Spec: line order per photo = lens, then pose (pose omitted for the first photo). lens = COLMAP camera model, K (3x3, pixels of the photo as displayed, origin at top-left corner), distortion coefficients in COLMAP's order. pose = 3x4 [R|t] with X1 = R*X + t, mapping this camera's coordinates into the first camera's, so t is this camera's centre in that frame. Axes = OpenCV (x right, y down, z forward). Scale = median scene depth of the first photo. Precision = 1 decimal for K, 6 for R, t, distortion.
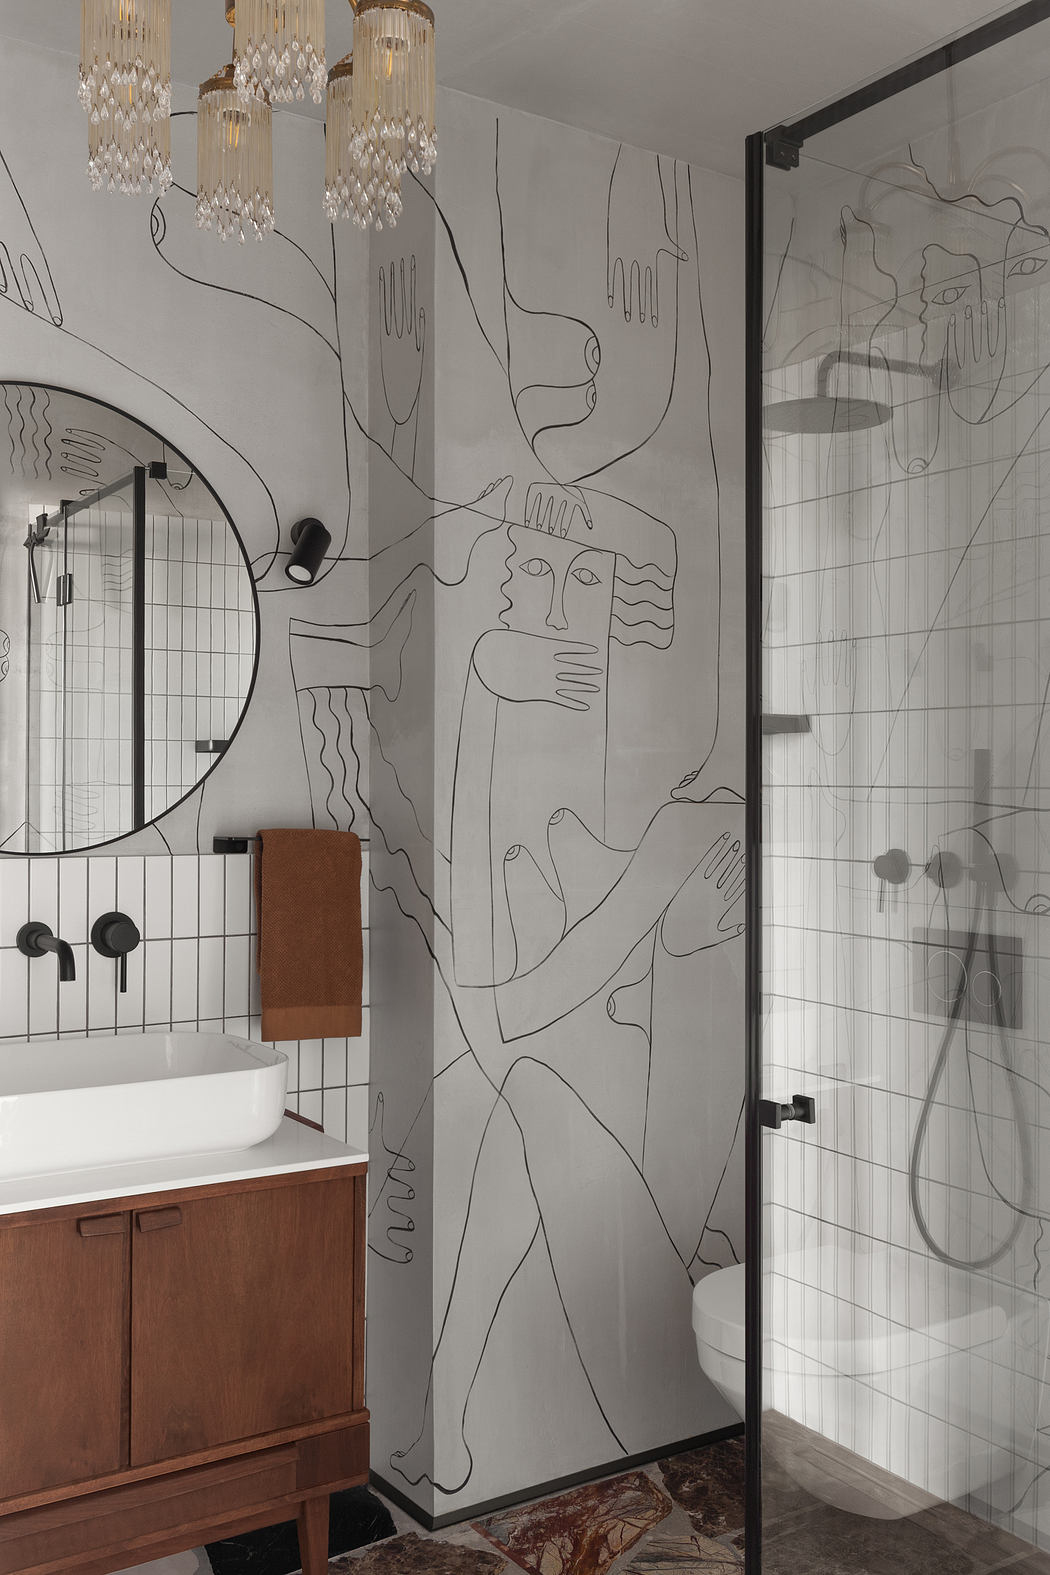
lens RADIAL K [[1494.6, 0, 524.7], [0, 1494.6, 788.2], [0, 0, 1]] dist [0.012876, 0.000000]
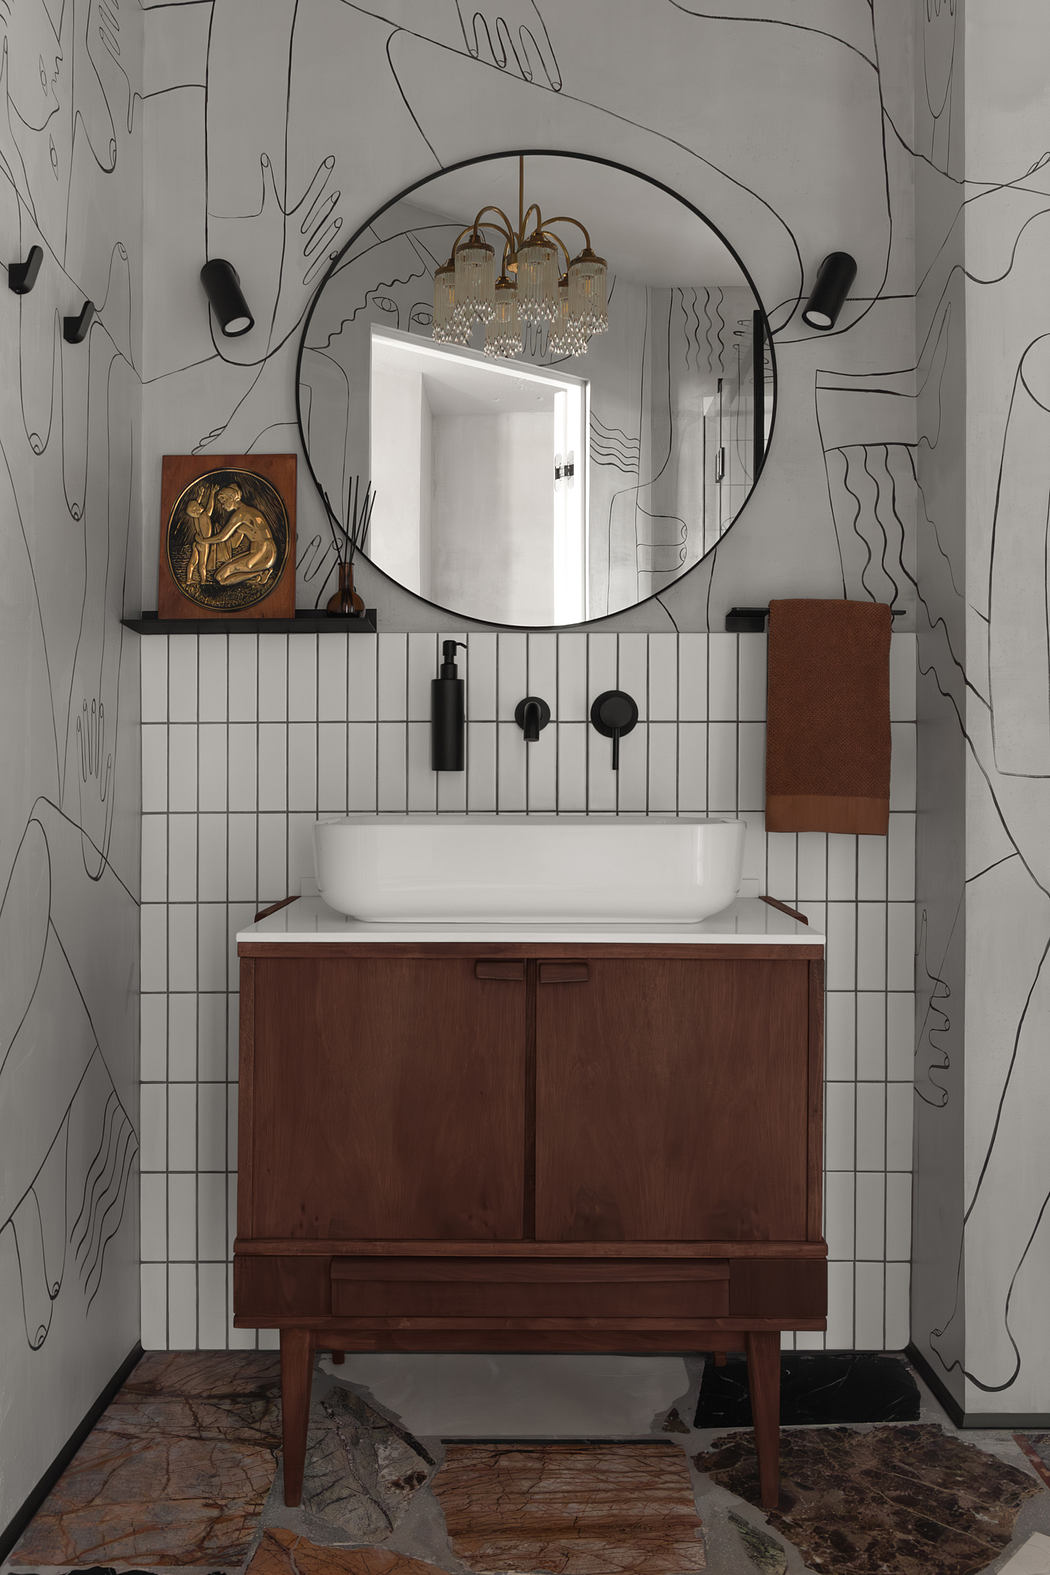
lens RADIAL K [[1326.7, 0, 526.1], [0, 1326.7, 783.9], [0, 0, 1]] dist [-0.001993, 0.007191]
pose [[0.826327, -0.006348, -0.563155, 0.151569], [0.005700, 0.999980, -0.002909, 0.141395], [0.563162, -0.000806, 0.826346, 0.262642]]
